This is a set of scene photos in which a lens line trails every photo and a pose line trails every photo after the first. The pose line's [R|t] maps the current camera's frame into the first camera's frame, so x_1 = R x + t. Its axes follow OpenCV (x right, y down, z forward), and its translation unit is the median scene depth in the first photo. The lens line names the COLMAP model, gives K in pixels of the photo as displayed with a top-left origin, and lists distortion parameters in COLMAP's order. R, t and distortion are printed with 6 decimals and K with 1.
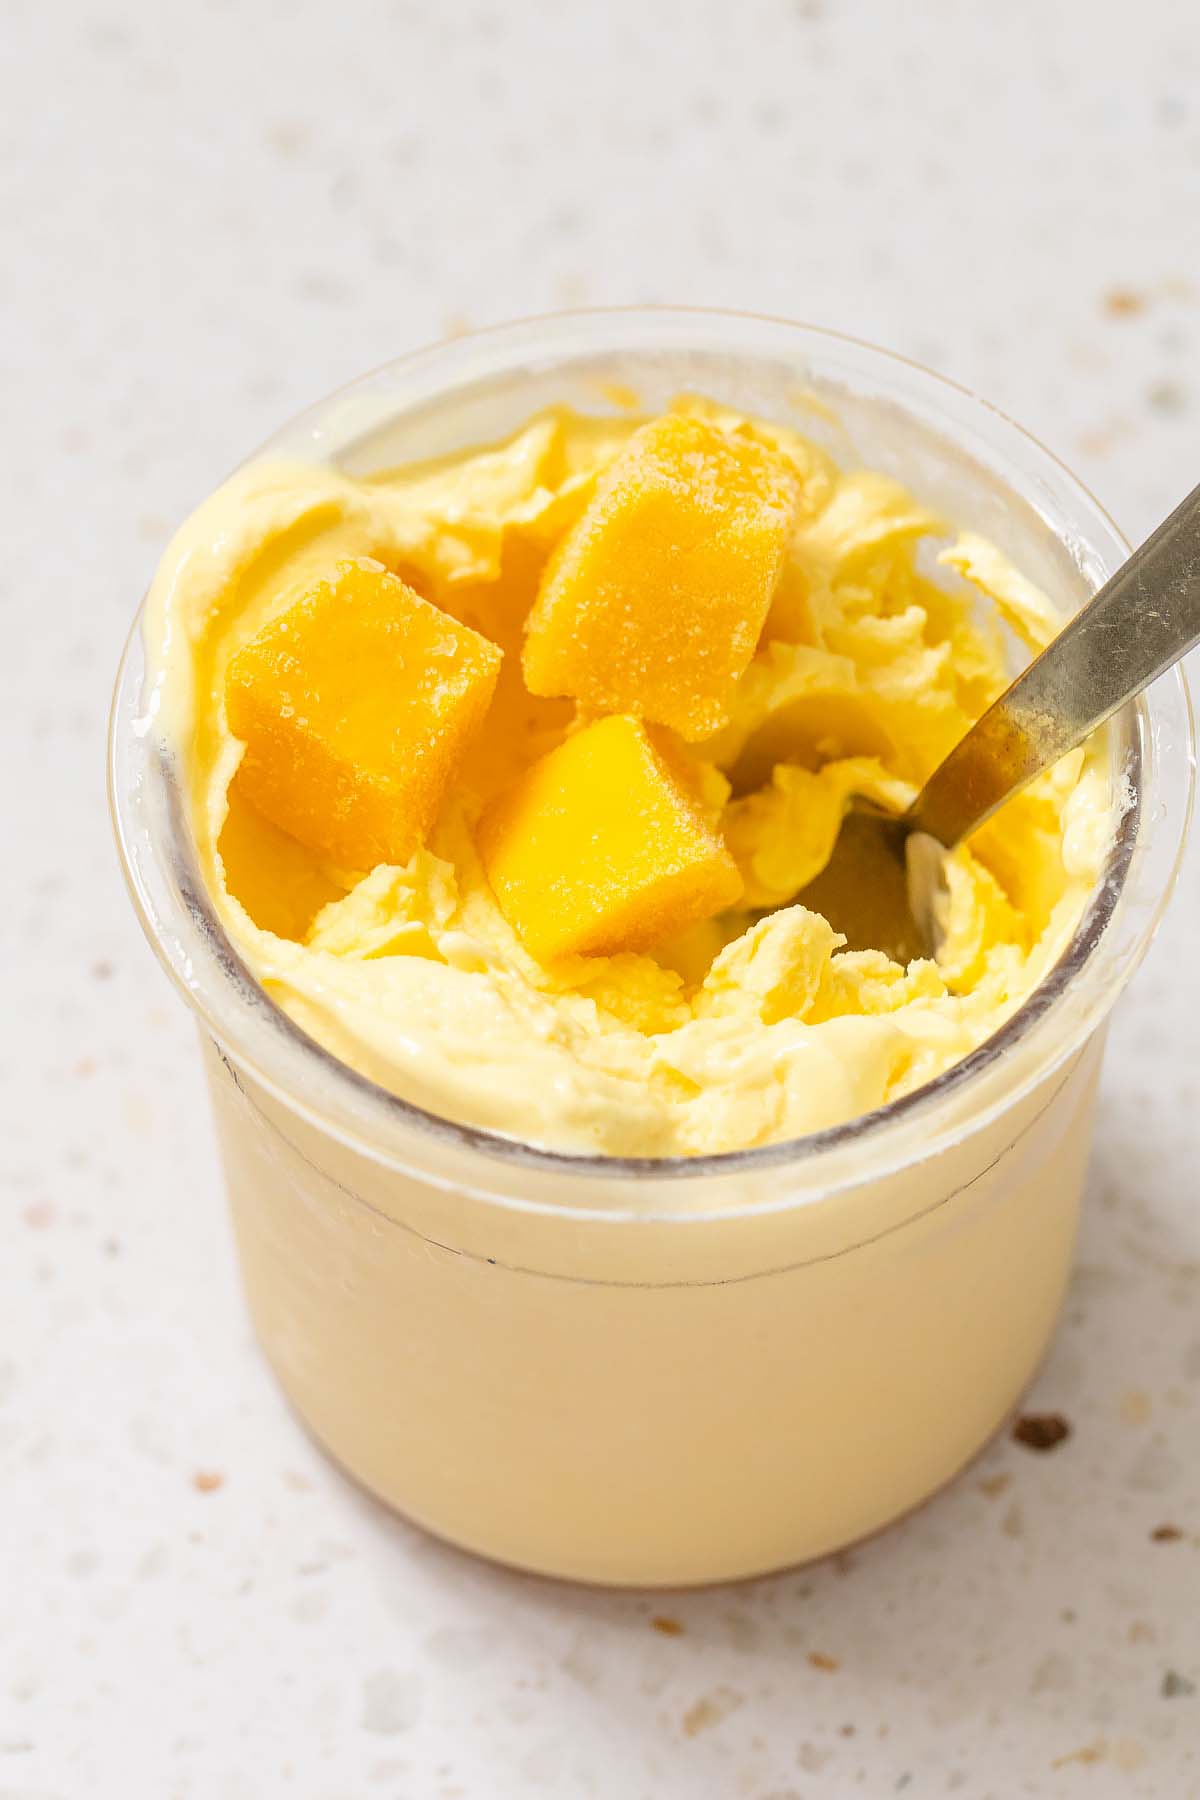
lens RADIAL K [[6120.3, 0, 742.6], [0, 6120.3, 602.5], [0, 0, 1]] dist [-0.907057, 5.443296]
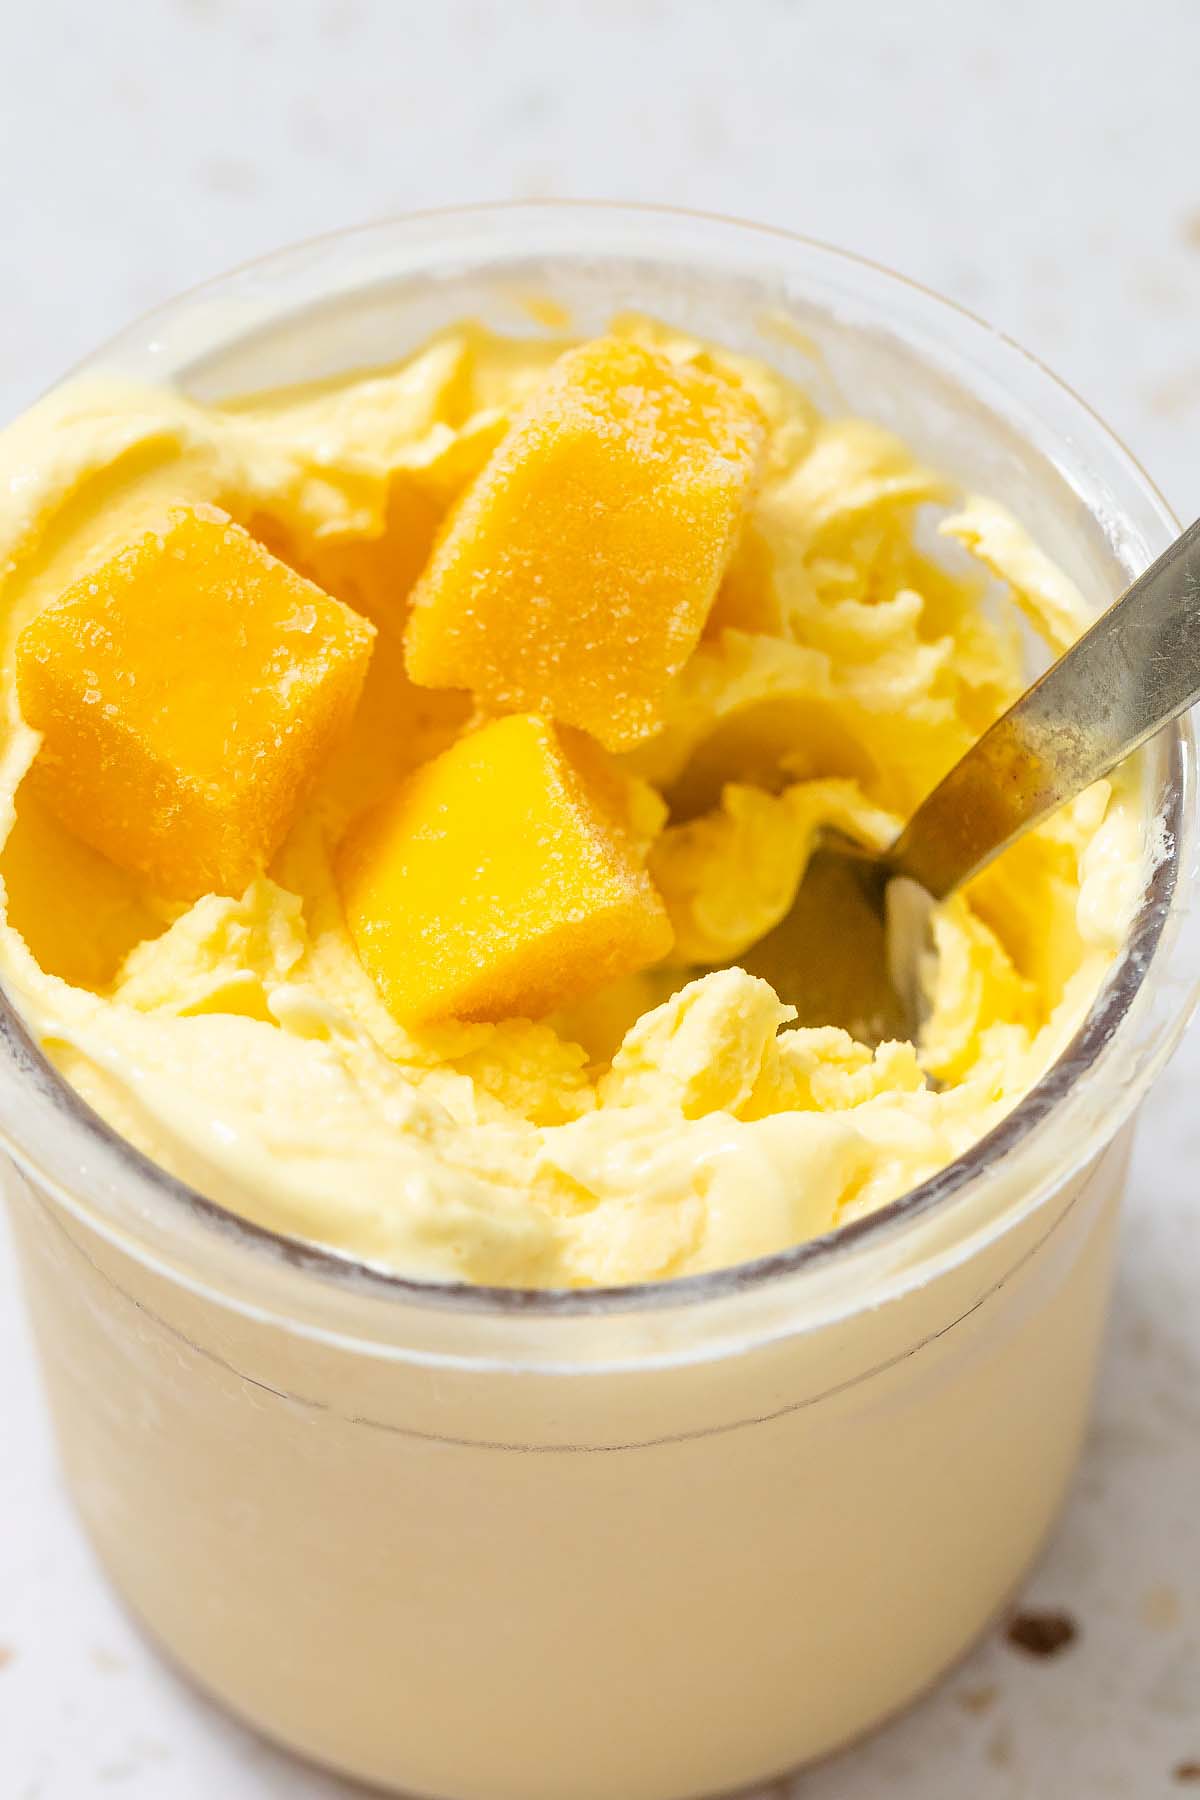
lens RADIAL K [[6588.4, 0, 600.0], [0, 6588.4, 900.0], [0, 0, 1]] dist [-0.676304, 5.416698]
pose [[0.998461, 0.038750, -0.039666, 0.024507], [-0.036749, 0.998074, 0.049982, -0.000507], [0.041527, -0.048448, 0.997962, 0.155344]]
